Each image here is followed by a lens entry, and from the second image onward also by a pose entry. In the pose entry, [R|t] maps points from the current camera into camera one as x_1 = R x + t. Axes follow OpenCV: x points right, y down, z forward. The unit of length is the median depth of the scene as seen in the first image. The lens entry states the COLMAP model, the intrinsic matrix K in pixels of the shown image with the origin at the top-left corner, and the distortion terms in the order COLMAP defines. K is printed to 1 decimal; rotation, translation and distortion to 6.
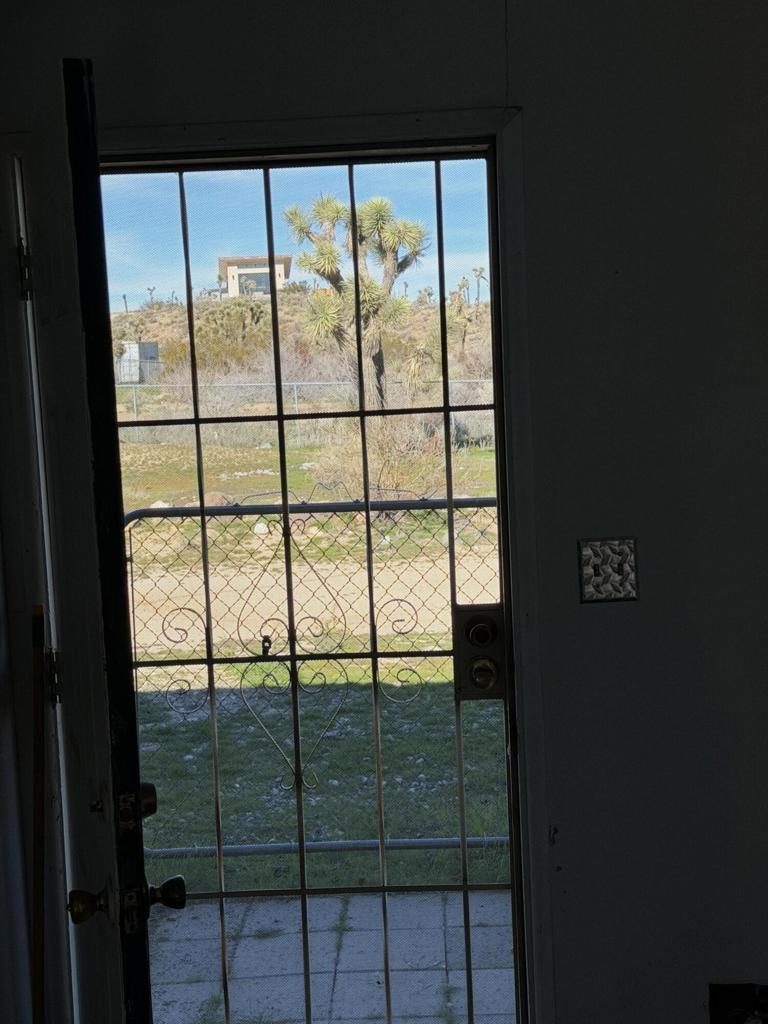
lens RADIAL K [[1491.2, 0, 384.2], [0, 1491.2, 512.5], [0, 0, 1]] dist [-0.012668, 0.000000]
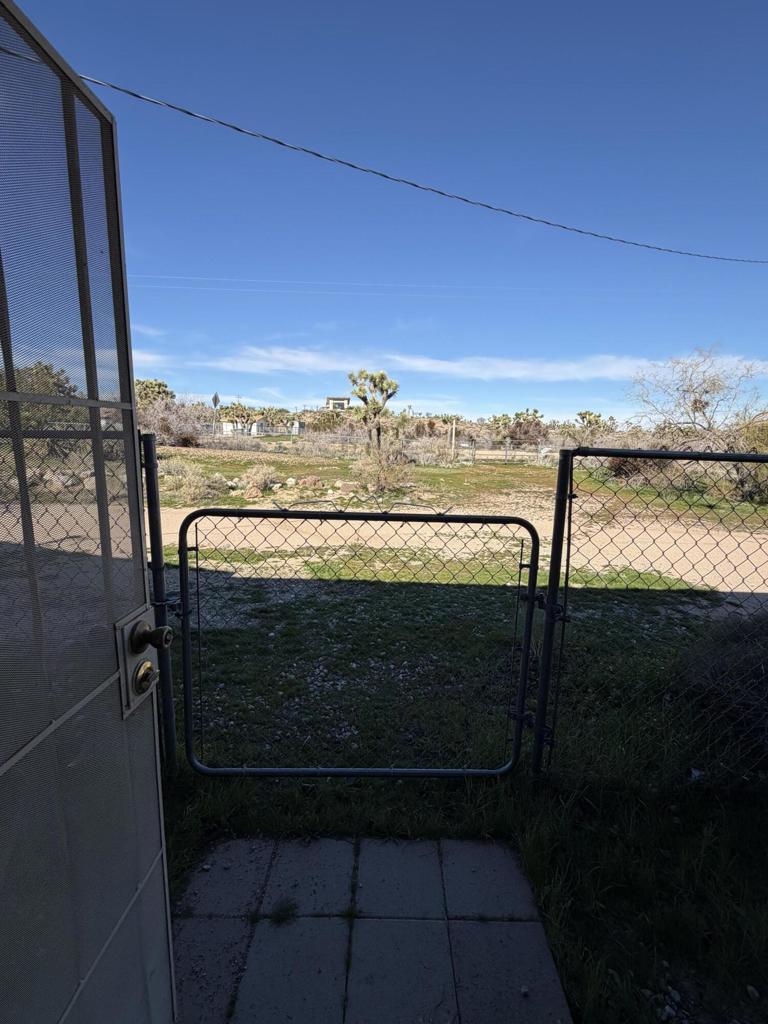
lens RADIAL K [[462.2, 0, 386.6], [0, 462.2, 511.0], [0, 0, 1]] dist [-0.001093, 0.001064]
pose [[0.997645, 0.061440, 0.030497, -0.006117], [-0.063252, 0.996036, 0.062541, -0.006858], [-0.026534, -0.064323, 0.997576, 0.132163]]
